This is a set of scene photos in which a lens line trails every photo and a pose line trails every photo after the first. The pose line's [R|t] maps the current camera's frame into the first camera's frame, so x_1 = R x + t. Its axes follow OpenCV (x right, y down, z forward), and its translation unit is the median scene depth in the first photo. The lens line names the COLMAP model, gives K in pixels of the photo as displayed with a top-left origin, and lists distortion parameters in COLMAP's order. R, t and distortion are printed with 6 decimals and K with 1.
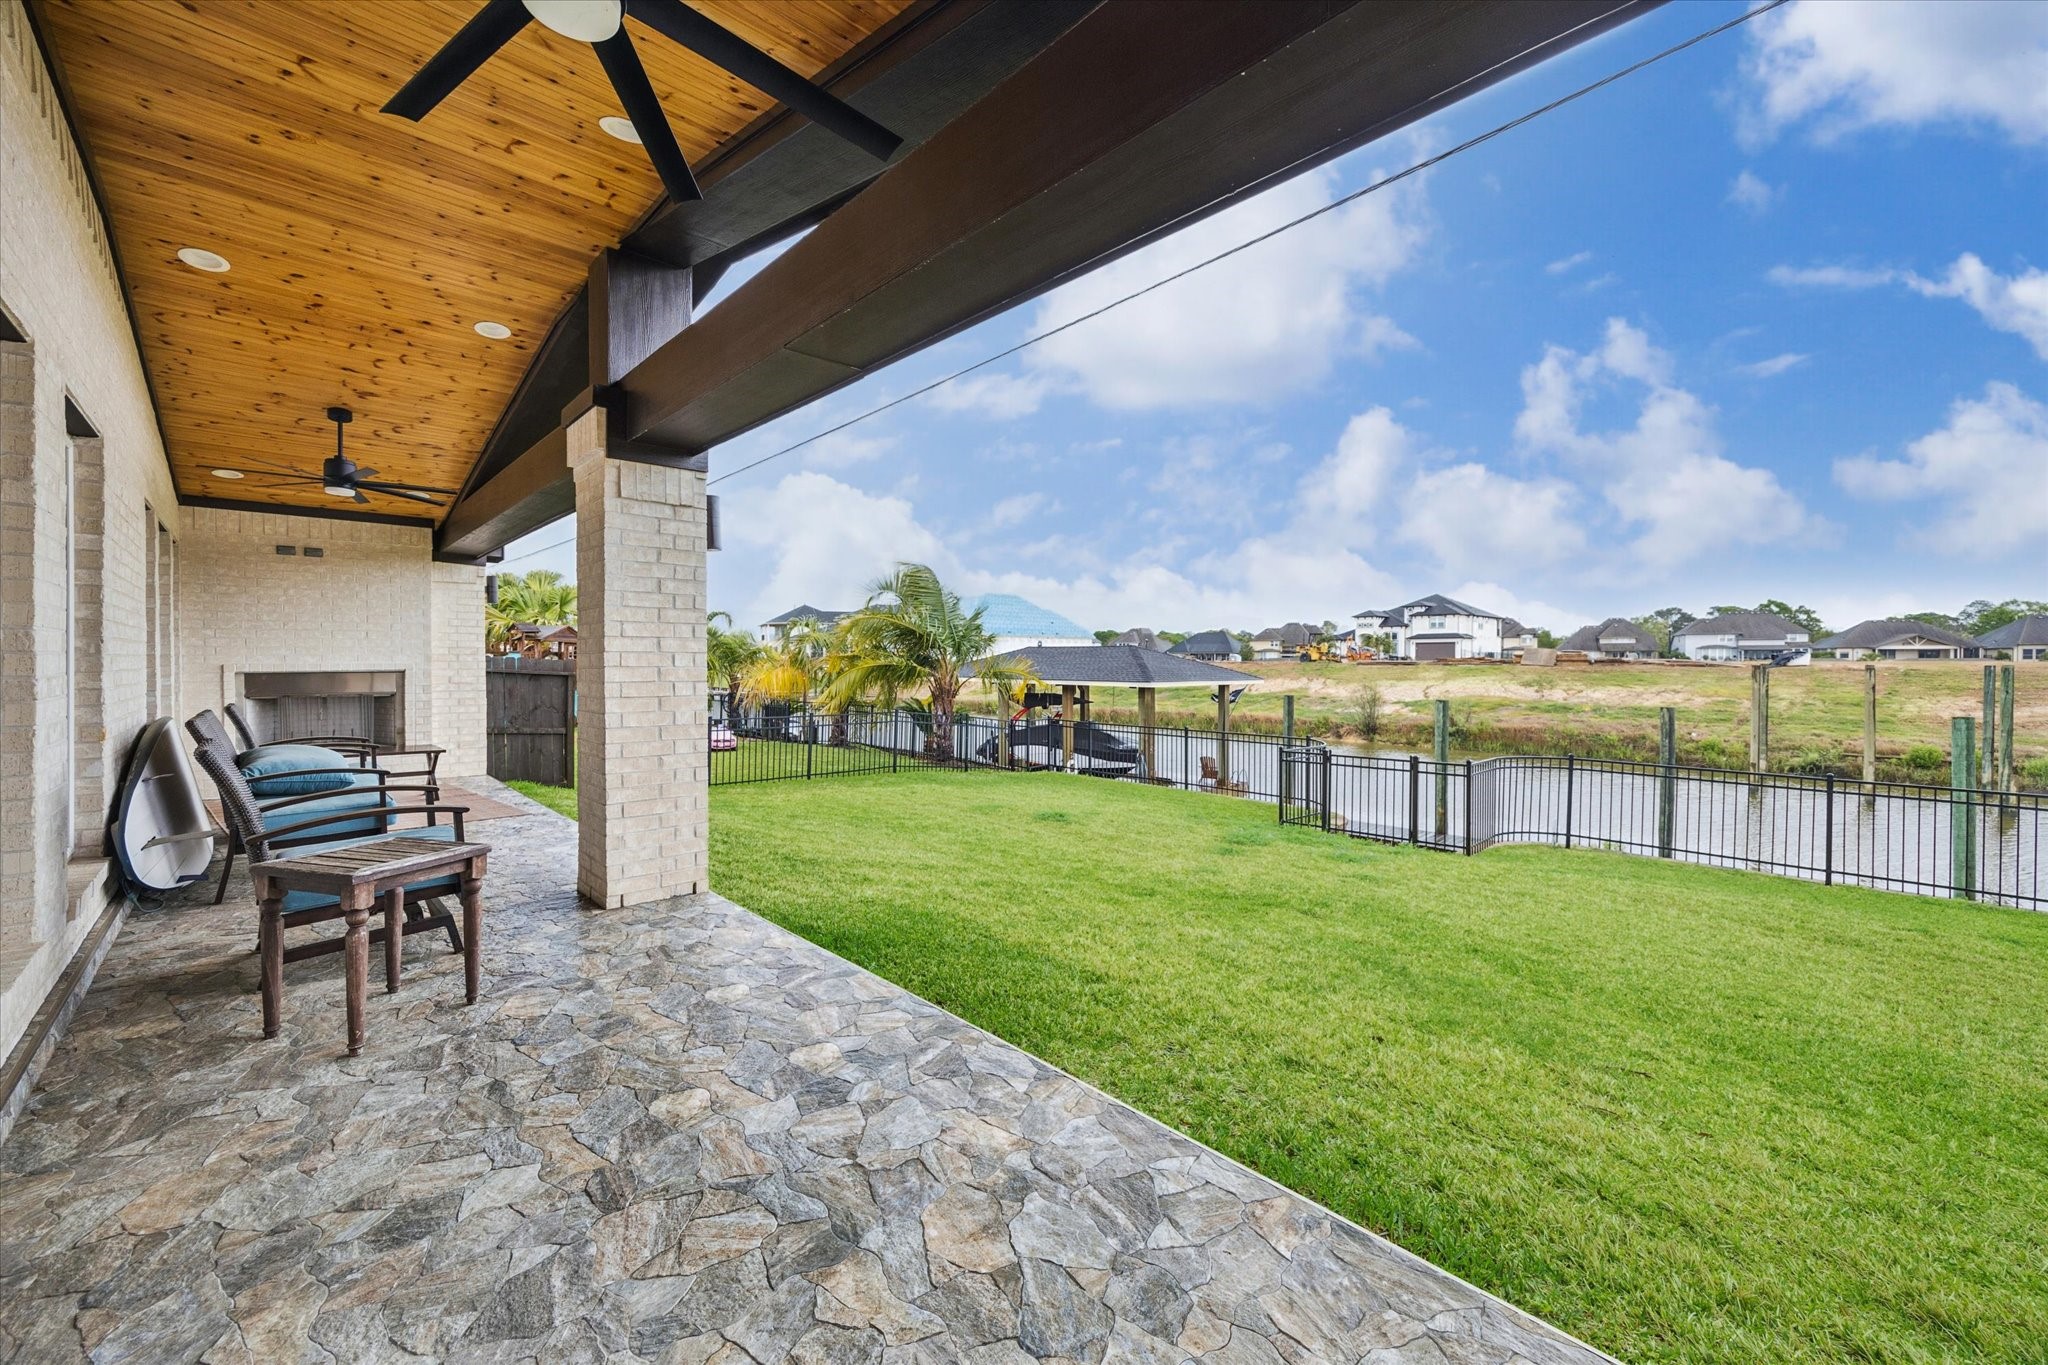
lens RADIAL K [[813.5, 0, 1013.2], [0, 813.5, 668.5], [0, 0, 1]] dist [-0.001483, 0.000407]
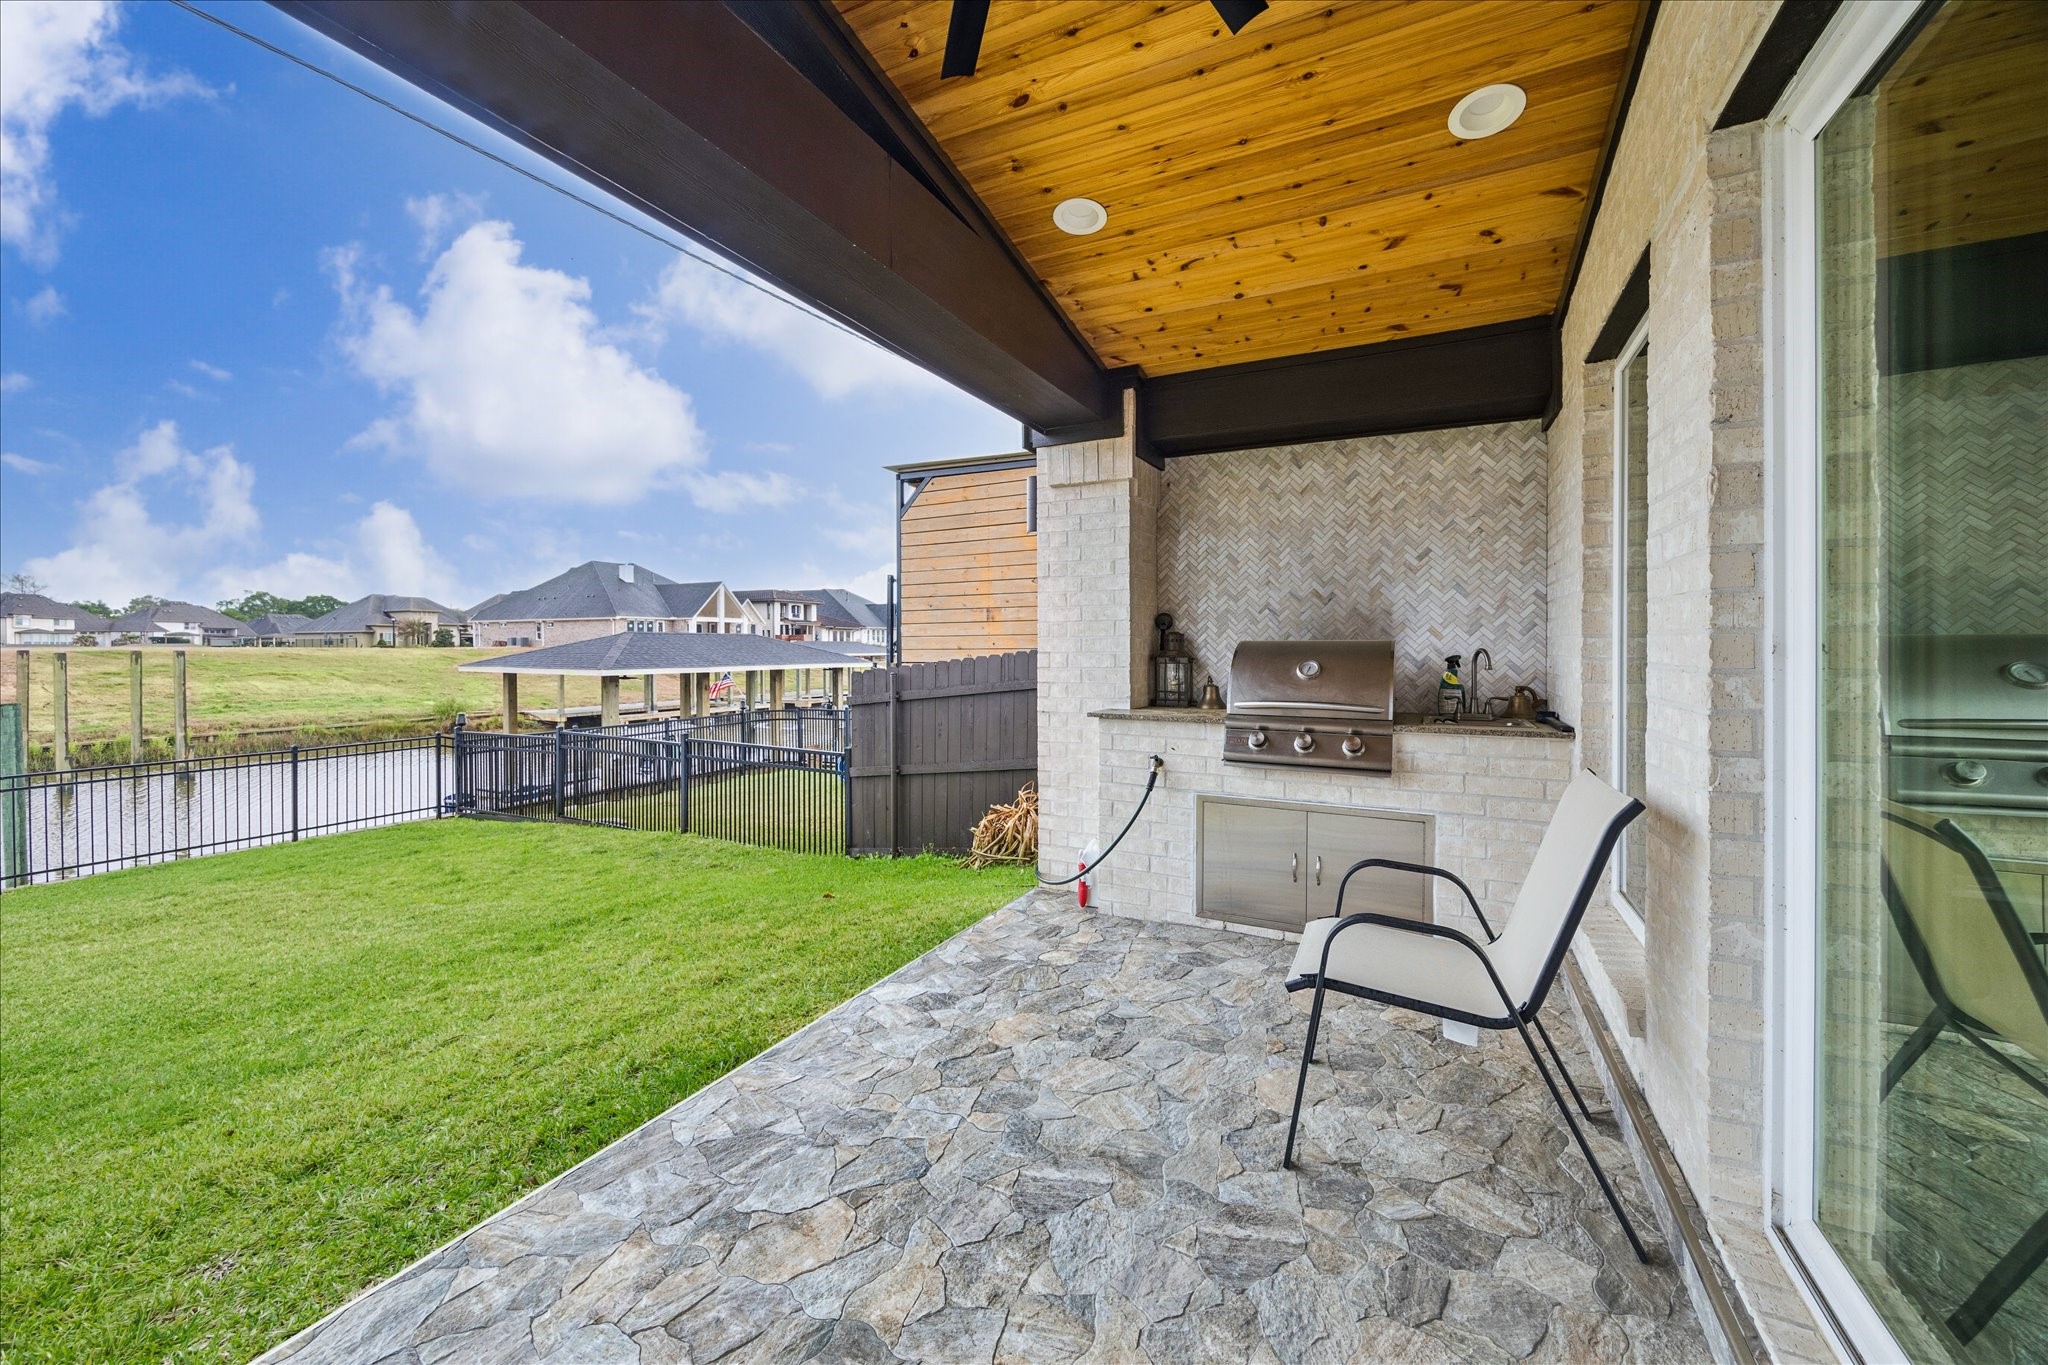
lens RADIAL K [[813.5, 0, 1014.5], [0, 813.5, 669.9], [0, 0, 1]] dist [-0.001483, 0.000407]
pose [[-0.352419, -0.028044, 0.935422, -0.873300], [0.010649, 0.999366, 0.033973, -0.012055], [-0.935782, 0.021934, -0.351897, 0.921806]]
